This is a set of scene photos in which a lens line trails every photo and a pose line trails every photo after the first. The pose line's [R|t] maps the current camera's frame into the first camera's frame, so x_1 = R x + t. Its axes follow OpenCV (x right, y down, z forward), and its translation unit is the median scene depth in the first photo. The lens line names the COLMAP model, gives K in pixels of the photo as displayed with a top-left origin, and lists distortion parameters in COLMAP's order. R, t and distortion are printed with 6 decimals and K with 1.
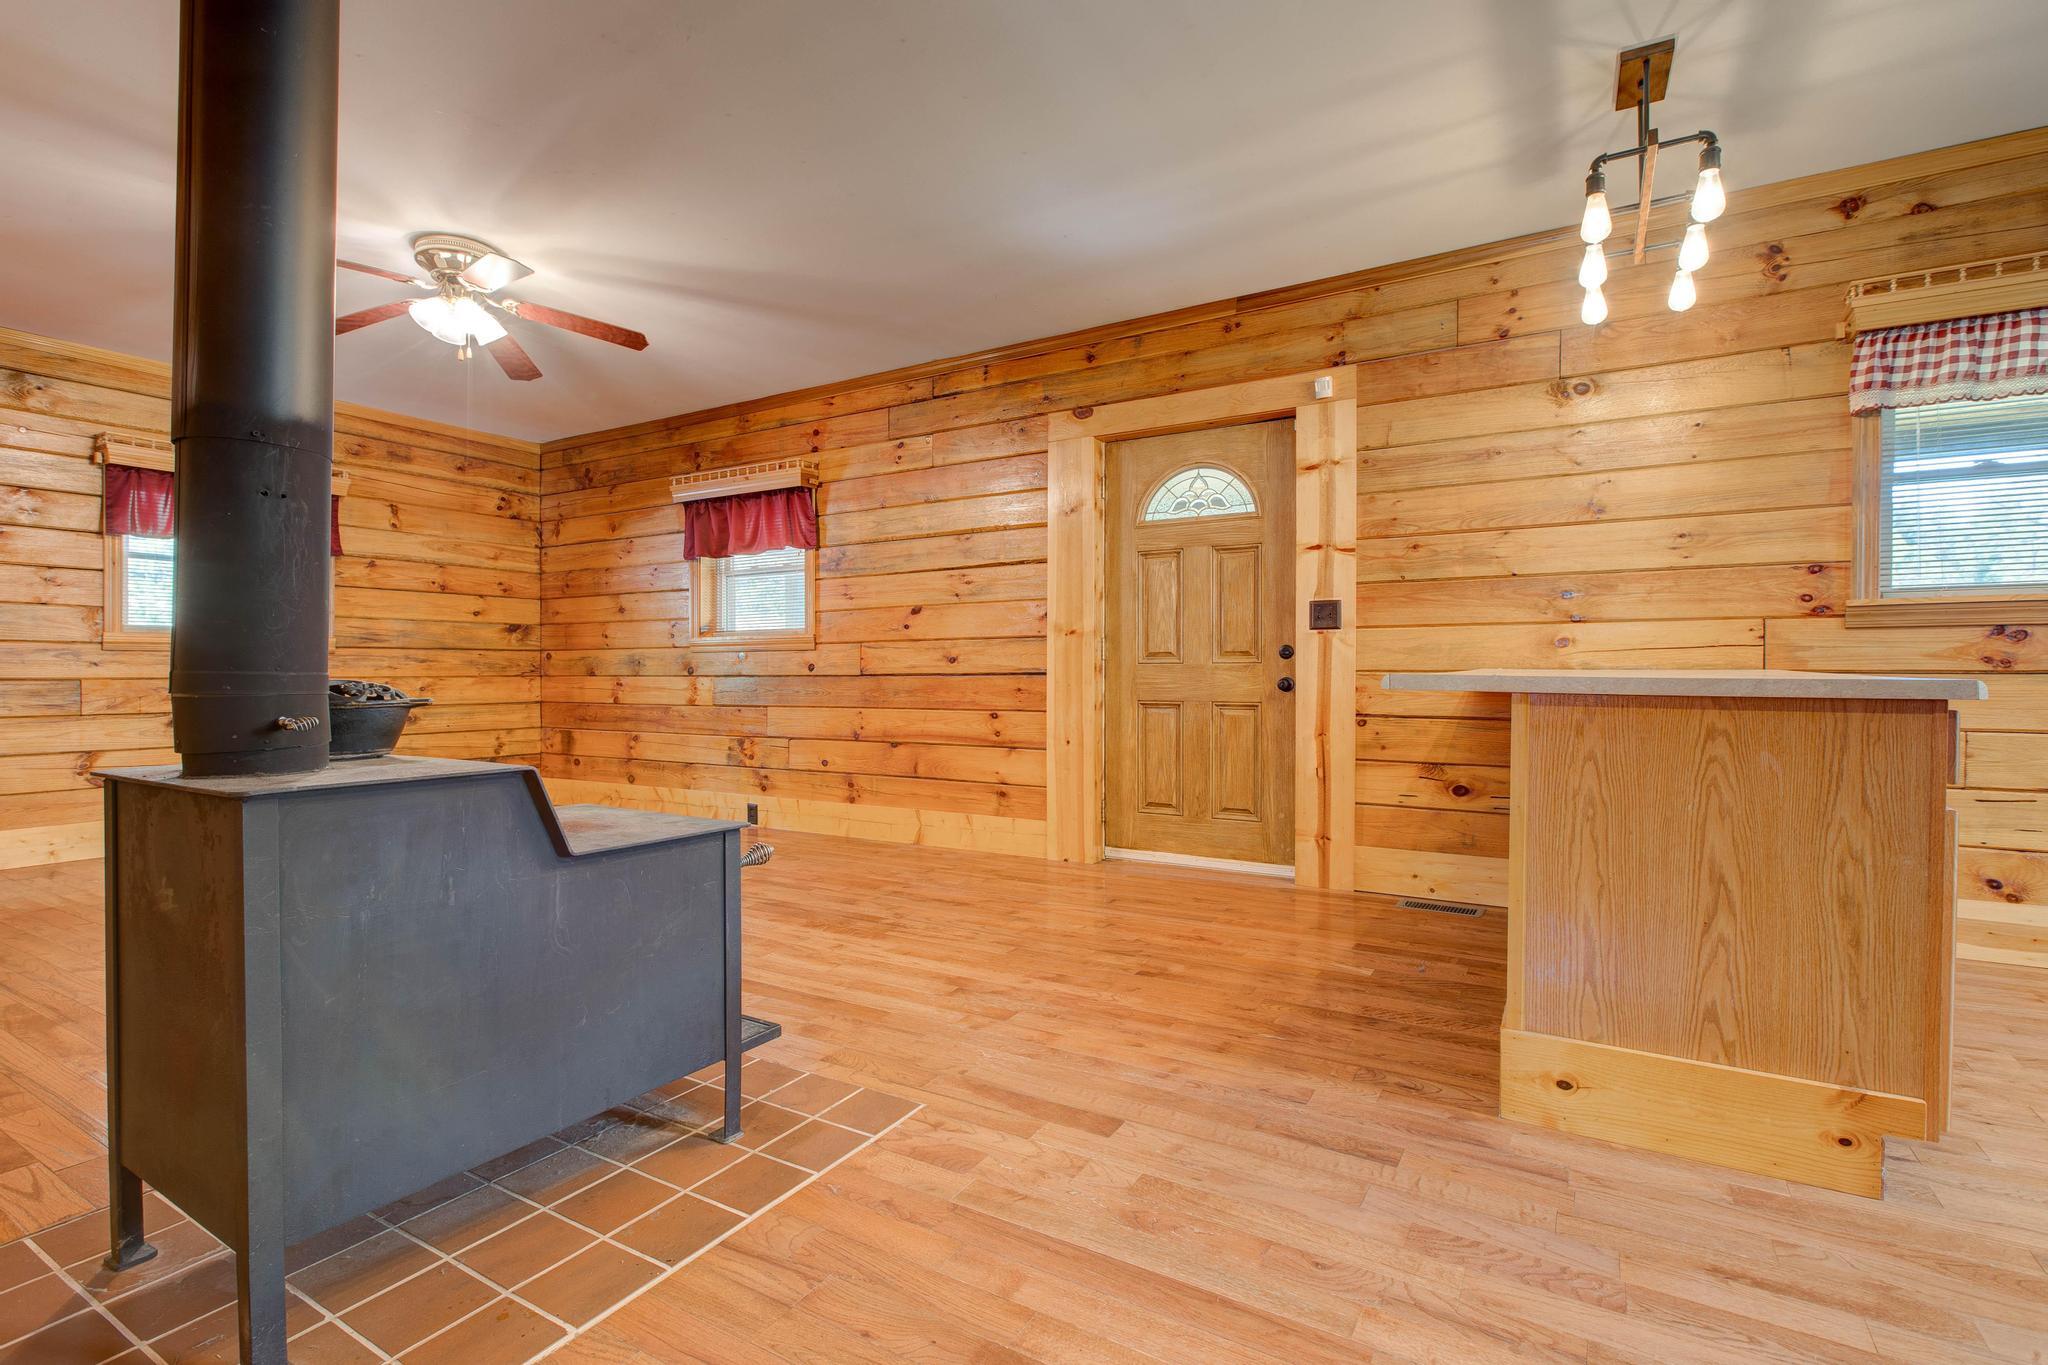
lens RADIAL K [[952.4, 0, 1023.5], [0, 952.4, 680.5], [0, 0, 1]] dist [0.003237, -0.001097]
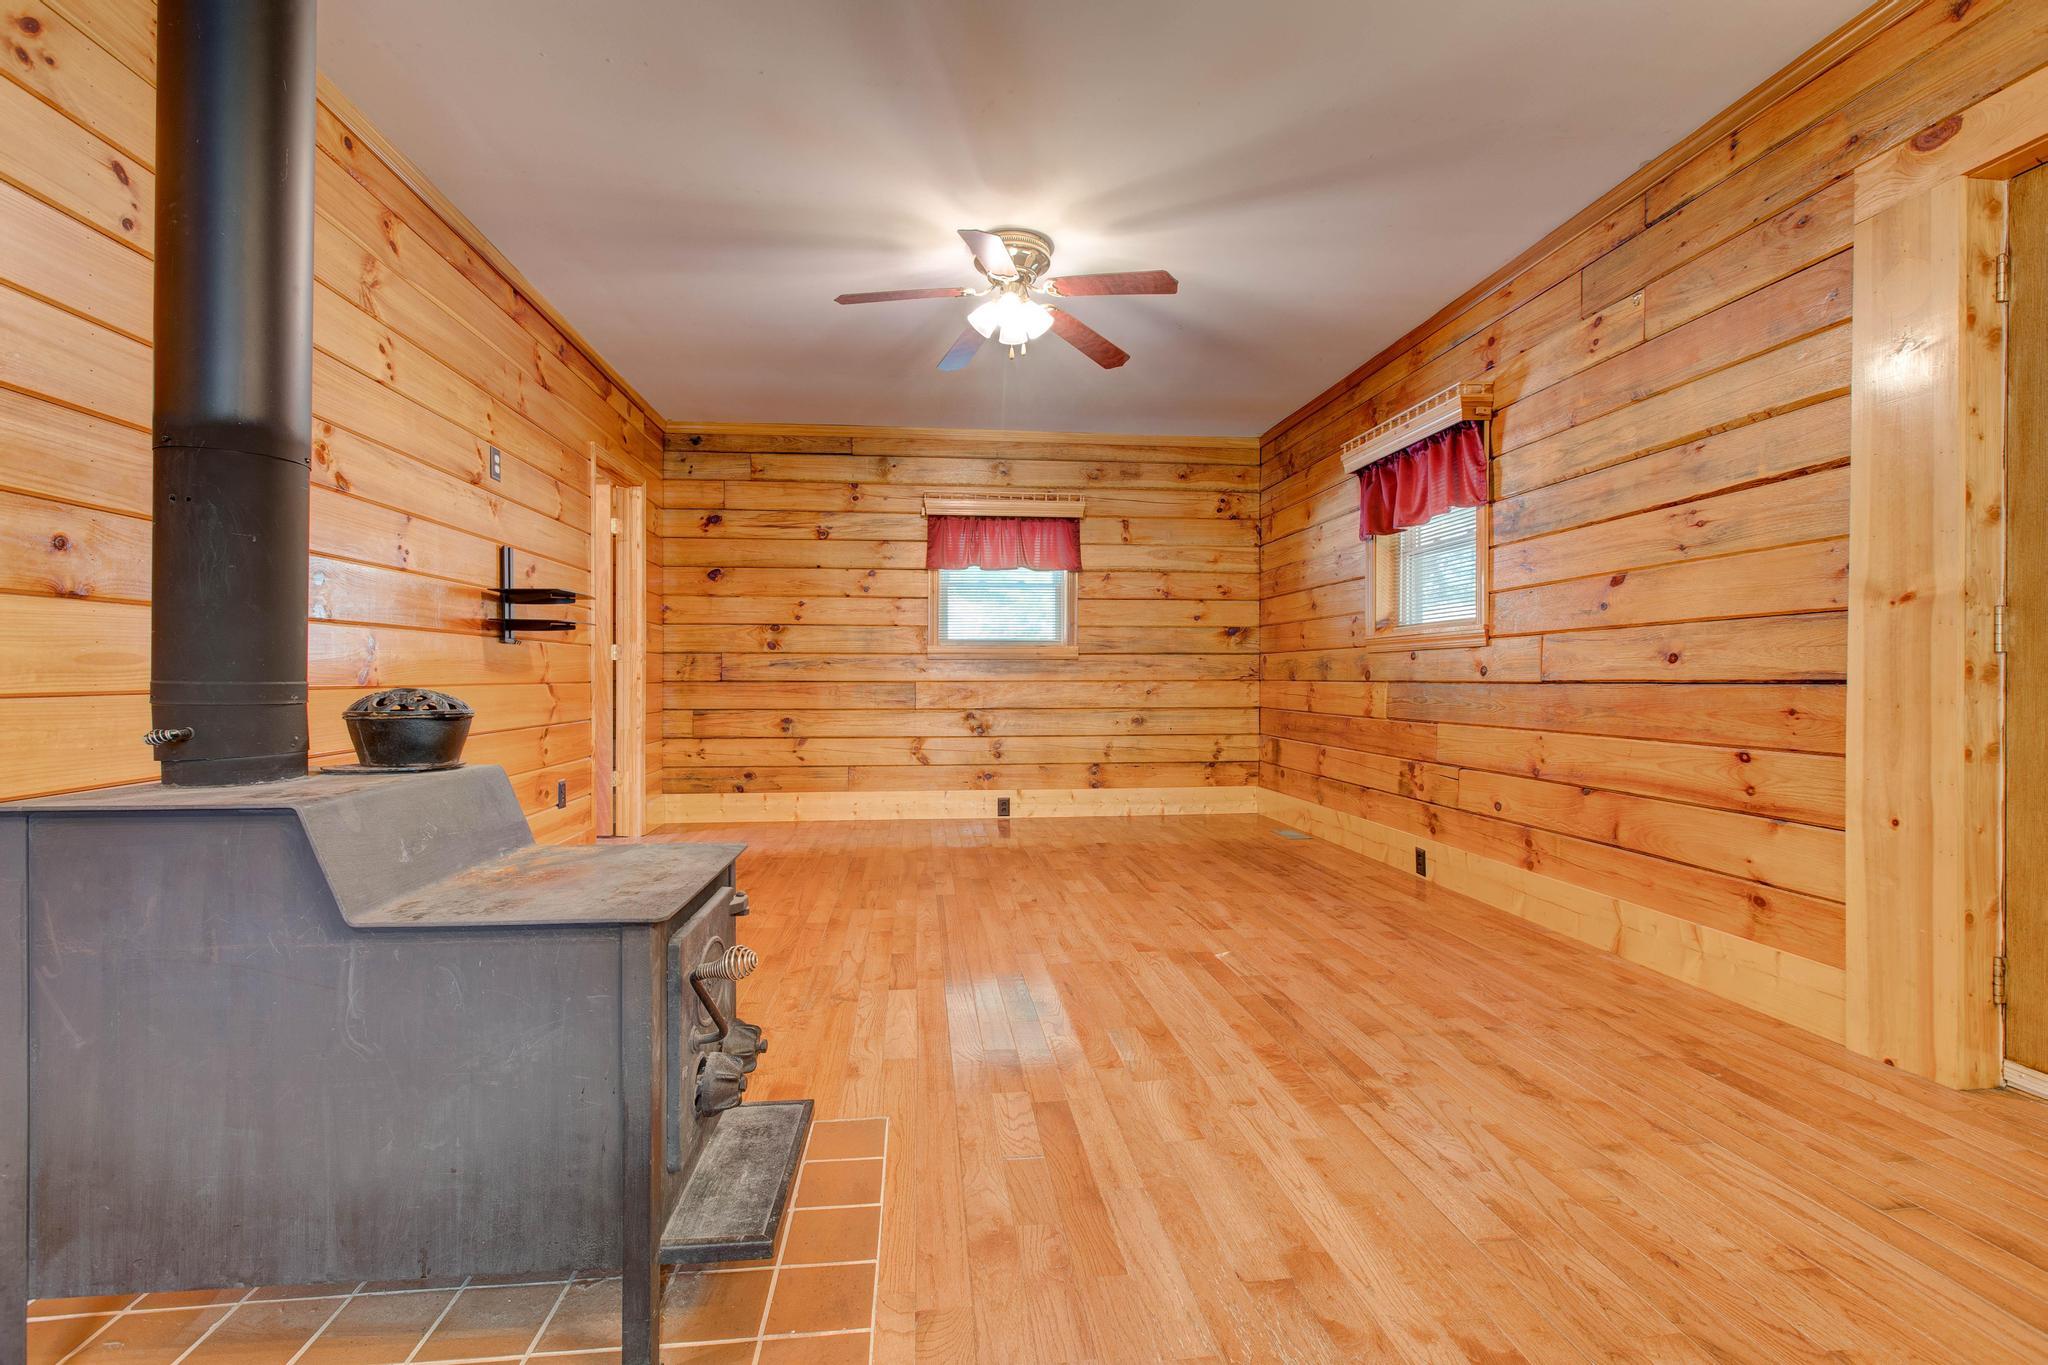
lens RADIAL K [[952.4, 0, 1030.0], [0, 952.4, 678.9], [0, 0, 1]] dist [0.003237, -0.001097]
pose [[0.610873, 0.003665, -0.791720, 0.205277], [-0.007168, 0.999974, -0.000902, -0.006852], [0.791697, 0.006226, 0.610883, 0.438767]]
